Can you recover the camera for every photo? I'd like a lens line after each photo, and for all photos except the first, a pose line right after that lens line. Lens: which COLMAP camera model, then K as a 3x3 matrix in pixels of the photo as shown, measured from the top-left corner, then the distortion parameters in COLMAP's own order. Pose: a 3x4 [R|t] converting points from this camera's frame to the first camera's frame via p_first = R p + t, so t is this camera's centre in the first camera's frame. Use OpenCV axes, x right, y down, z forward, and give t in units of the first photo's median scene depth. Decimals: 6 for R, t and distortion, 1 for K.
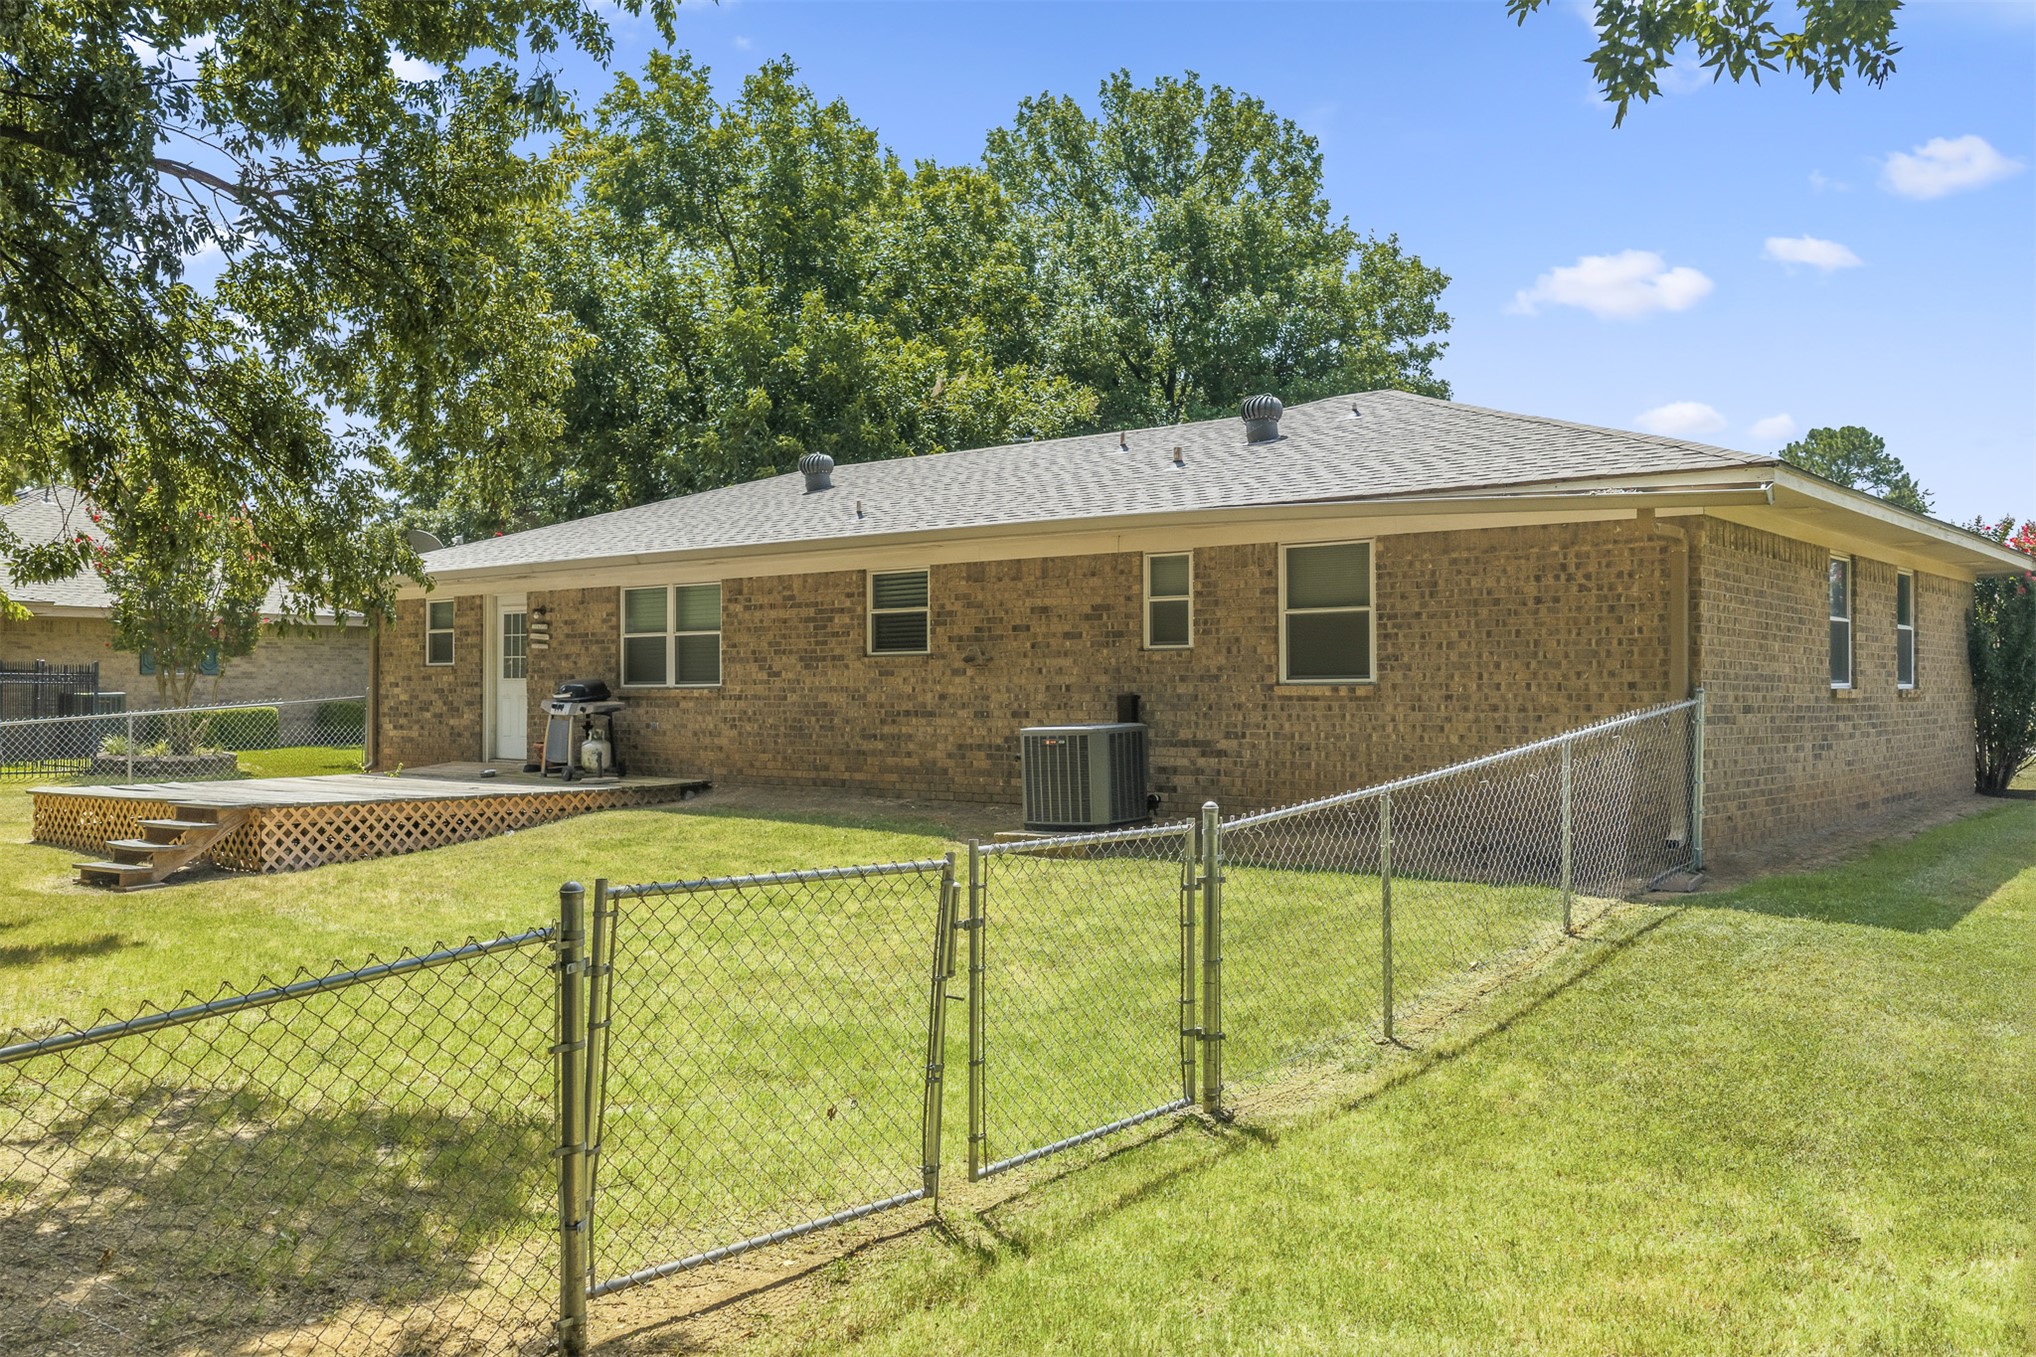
lens RADIAL K [[1692.1, 0, 1030.6], [0, 1692.1, 679.8], [0, 0, 1]] dist [0.041802, -0.082818]
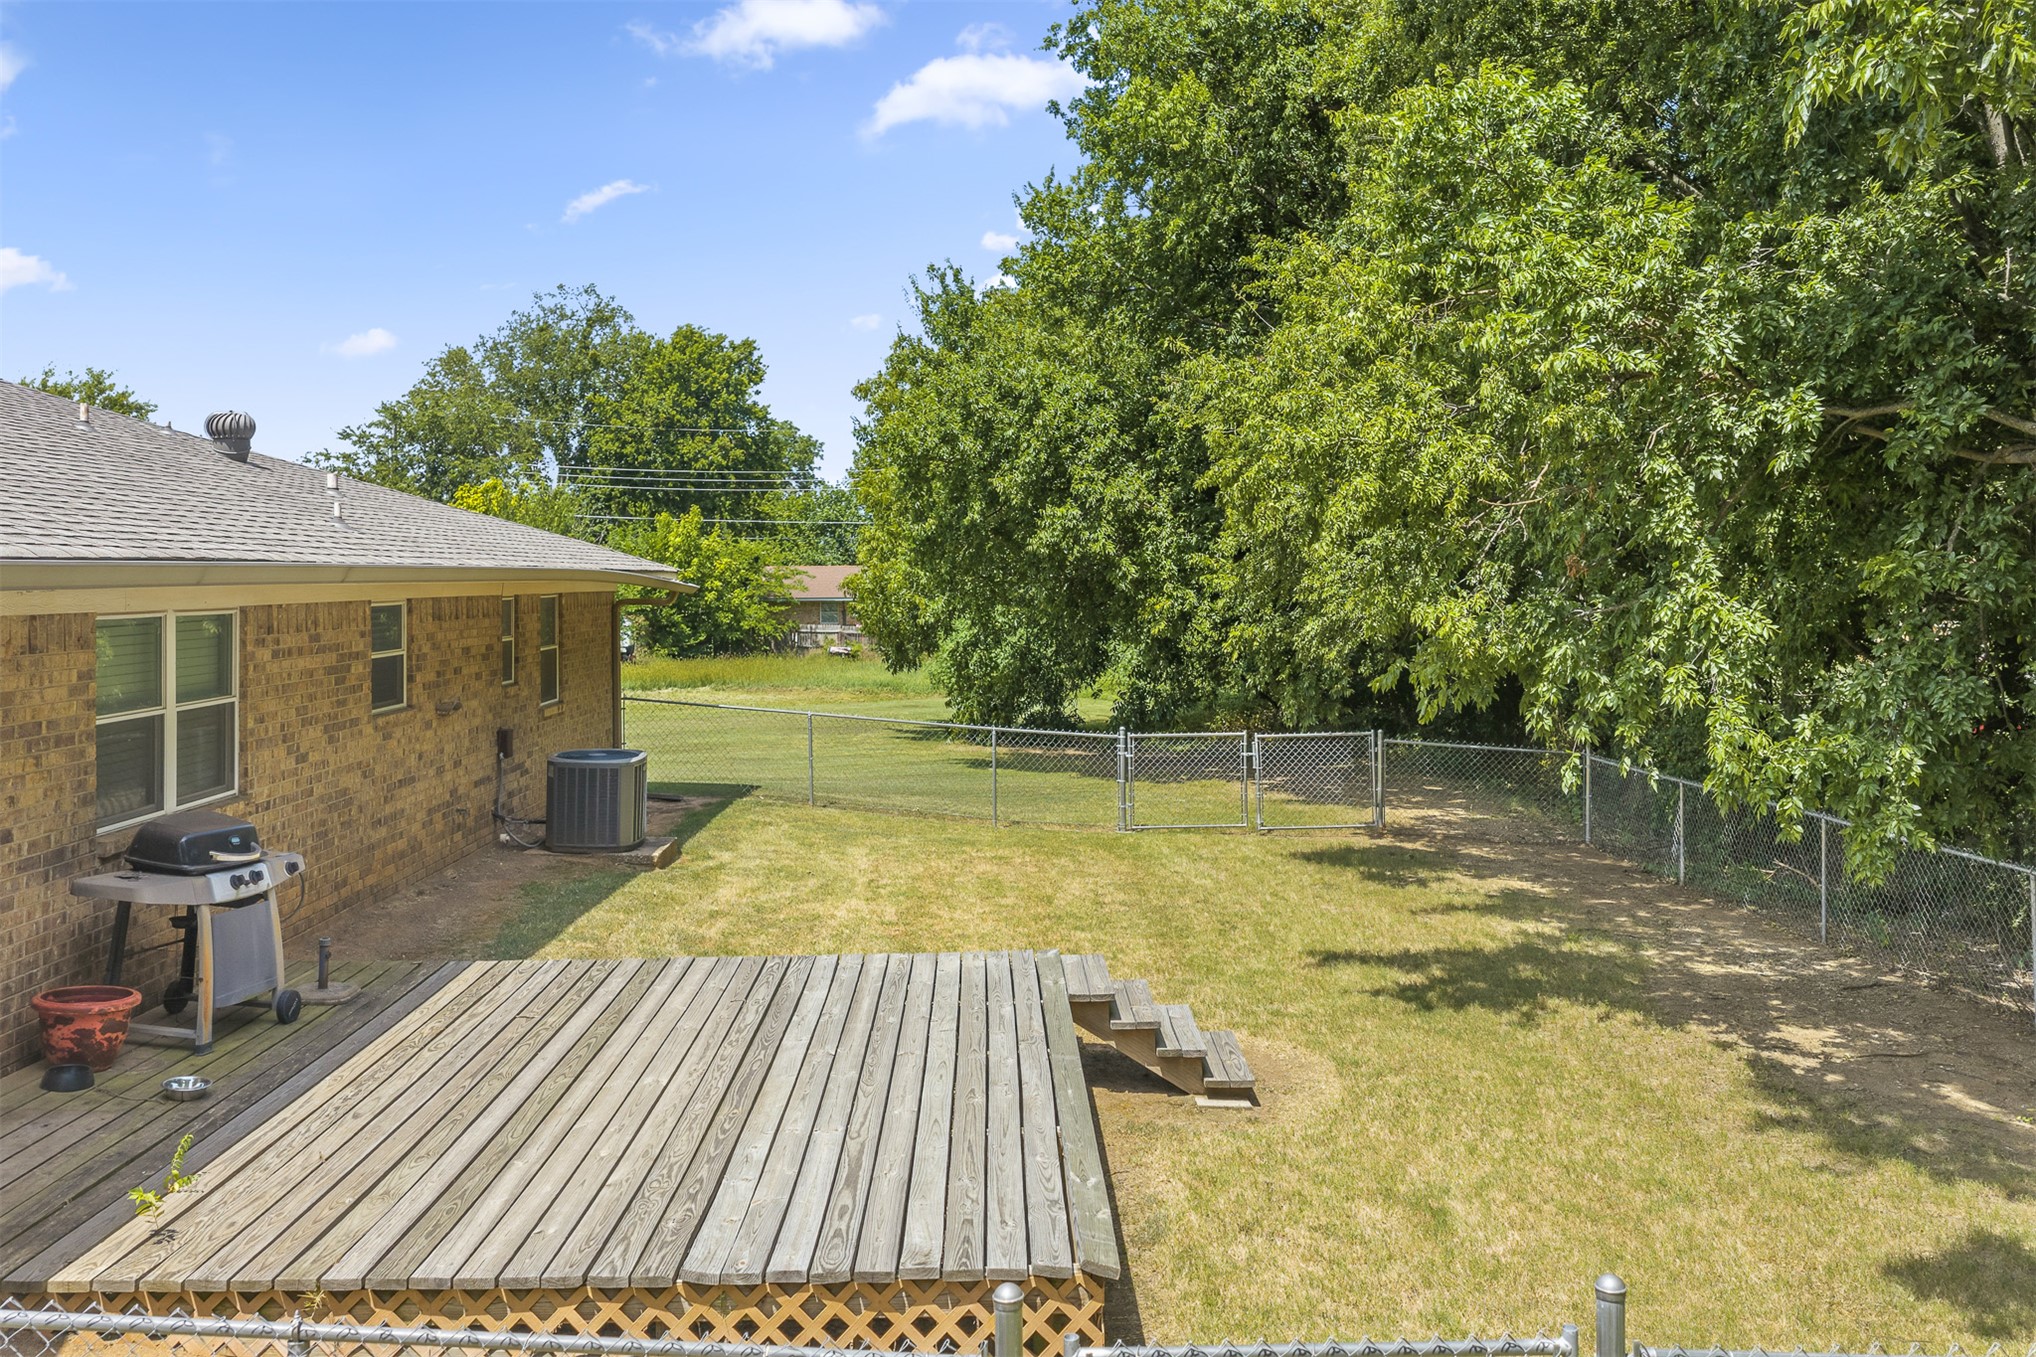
lens RADIAL K [[1706.6, 0, 1022.3], [0, 1706.6, 656.5], [0, 0, 1]] dist [0.005582, 0.002361]
pose [[-0.640656, -0.036377, 0.766966, -0.864015], [-0.008897, 0.999162, 0.039959, -0.073507], [-0.767776, 0.018776, -0.640443, 1.273602]]
